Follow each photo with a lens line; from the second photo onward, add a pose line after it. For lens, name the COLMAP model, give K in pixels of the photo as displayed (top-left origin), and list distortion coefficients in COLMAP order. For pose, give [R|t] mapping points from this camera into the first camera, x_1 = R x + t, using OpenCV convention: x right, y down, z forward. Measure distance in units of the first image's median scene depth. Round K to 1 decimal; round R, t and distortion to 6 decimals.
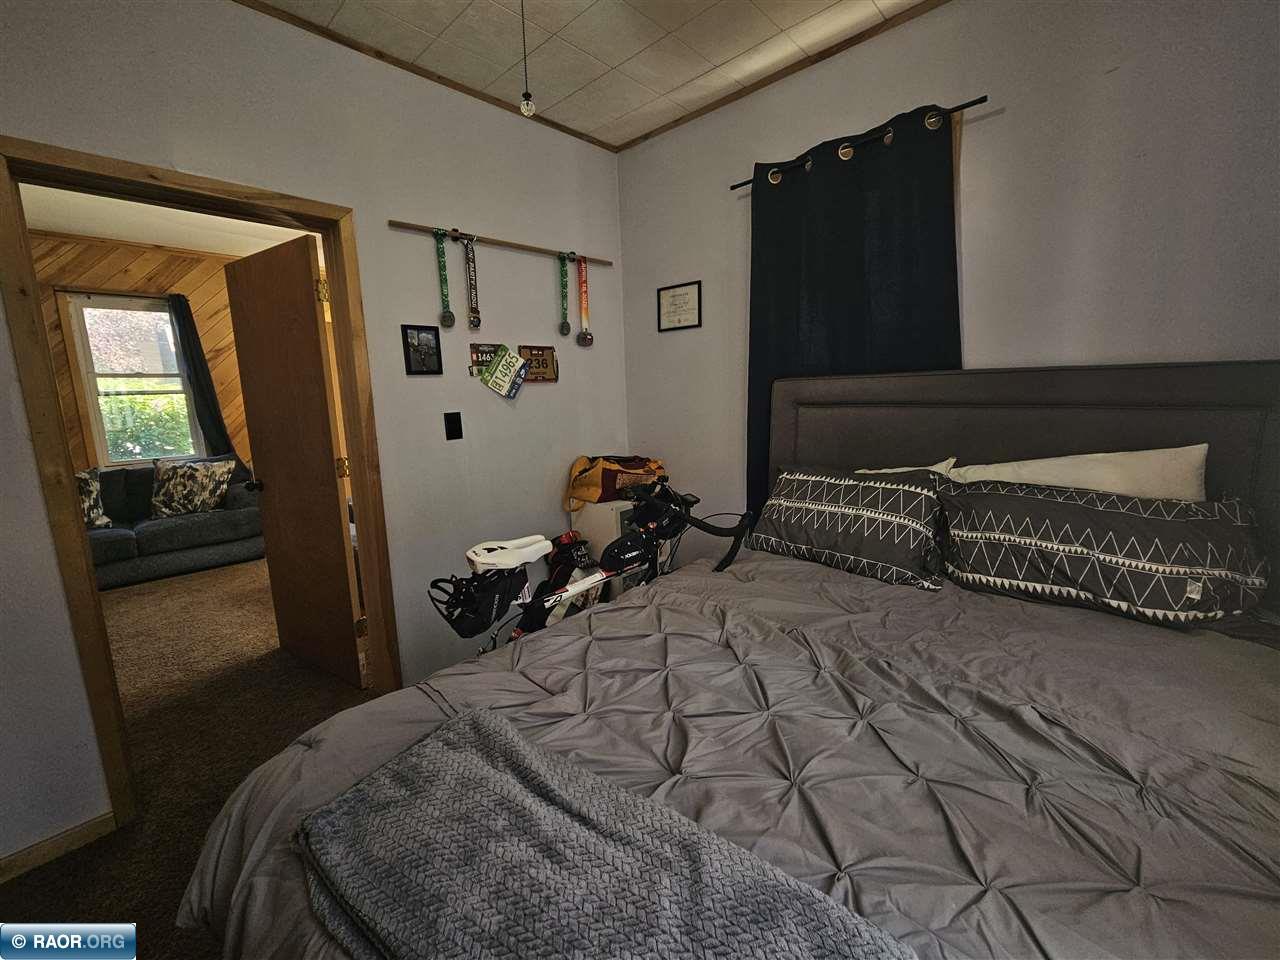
lens RADIAL K [[521.5, 0, 646.7], [0, 521.5, 487.1], [0, 0, 1]] dist [-0.013188, 0.000694]
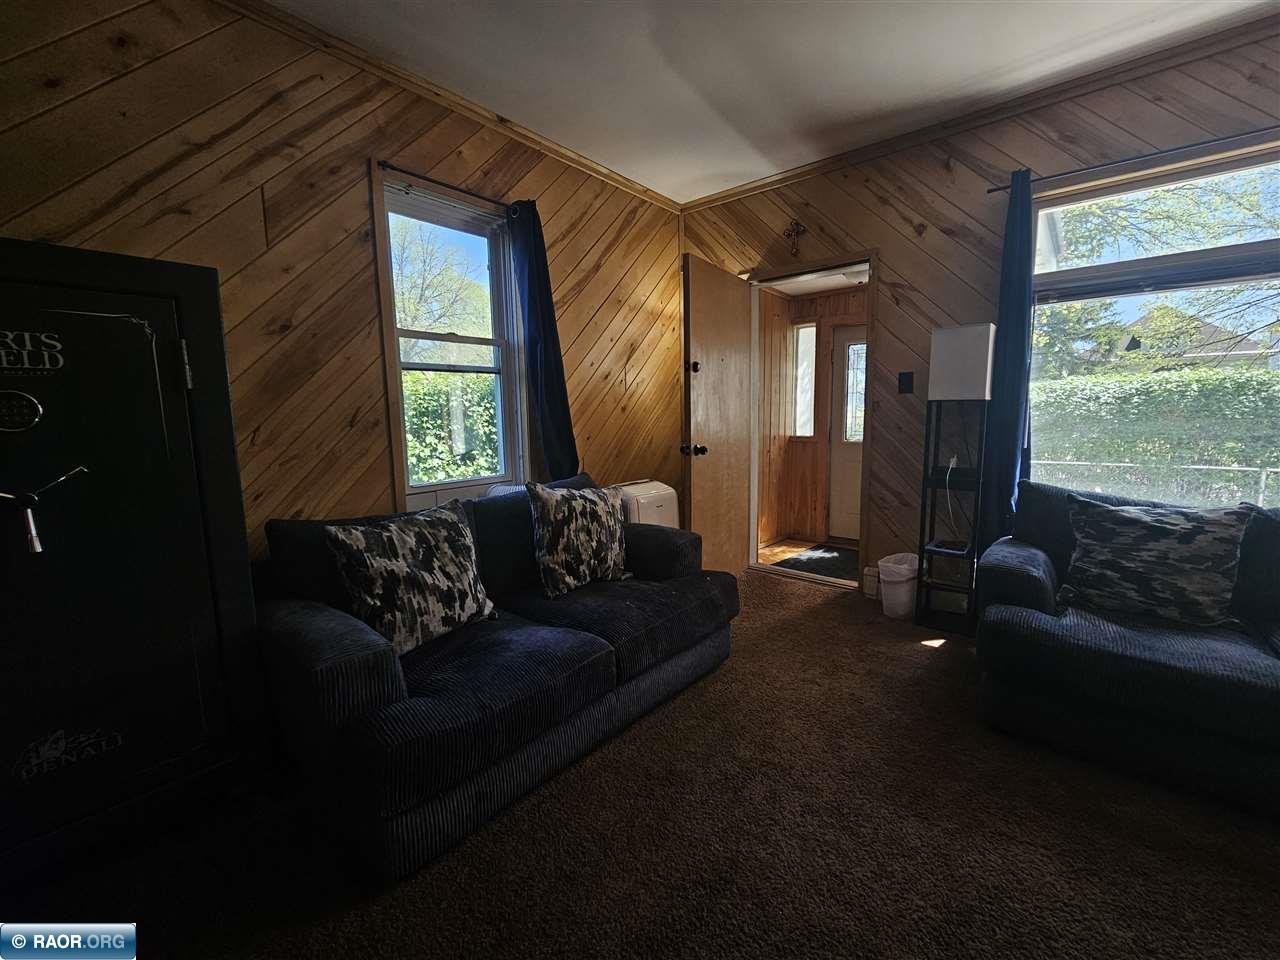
lens RADIAL K [[521.5, 0, 641.2], [0, 521.5, 482.9], [0, 0, 1]] dist [-0.013188, 0.000694]
pose [[0.999080, 0.004587, 0.042645, -0.862289], [-0.002855, 0.999172, -0.040585, -0.032507], [-0.042795, 0.040426, 0.998266, 0.445893]]
